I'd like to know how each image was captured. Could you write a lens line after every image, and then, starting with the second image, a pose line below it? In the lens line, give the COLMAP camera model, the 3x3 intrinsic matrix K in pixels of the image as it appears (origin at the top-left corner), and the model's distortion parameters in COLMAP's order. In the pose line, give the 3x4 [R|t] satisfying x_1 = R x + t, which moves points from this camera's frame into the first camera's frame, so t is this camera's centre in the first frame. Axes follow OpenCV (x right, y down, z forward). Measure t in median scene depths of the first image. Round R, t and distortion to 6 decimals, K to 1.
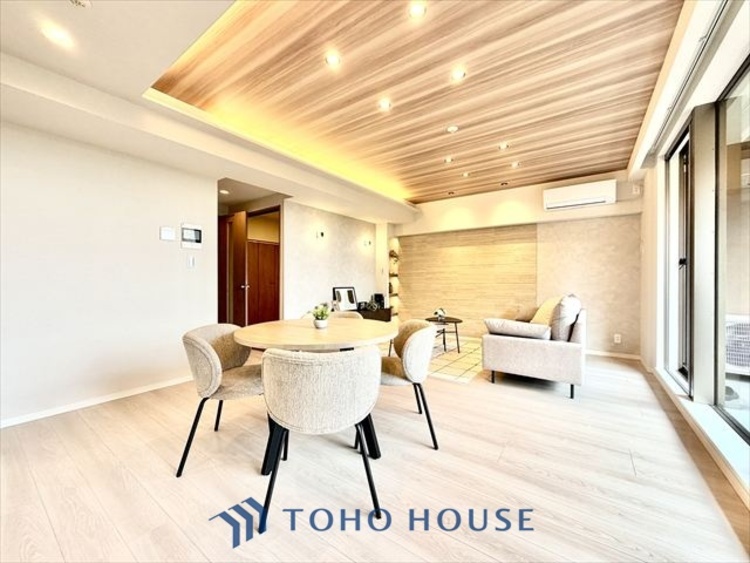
lens RADIAL K [[299.0, 0, 375.0], [0, 299.0, 282.5], [0, 0, 1]] dist [0.000158, -0.000289]
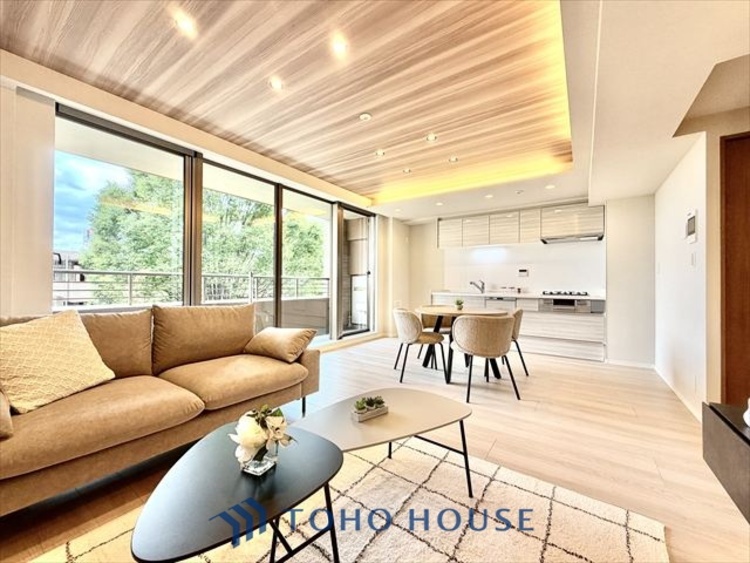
lens RADIAL K [[299.0, 0, 373.8], [0, 299.0, 282.0], [0, 0, 1]] dist [0.000158, -0.000289]
pose [[-0.999932, -0.008496, -0.007941, 0.143350], [-0.008495, 0.999964, -0.000101, -0.004762], [0.007941, -0.000034, -0.999968, 1.156866]]
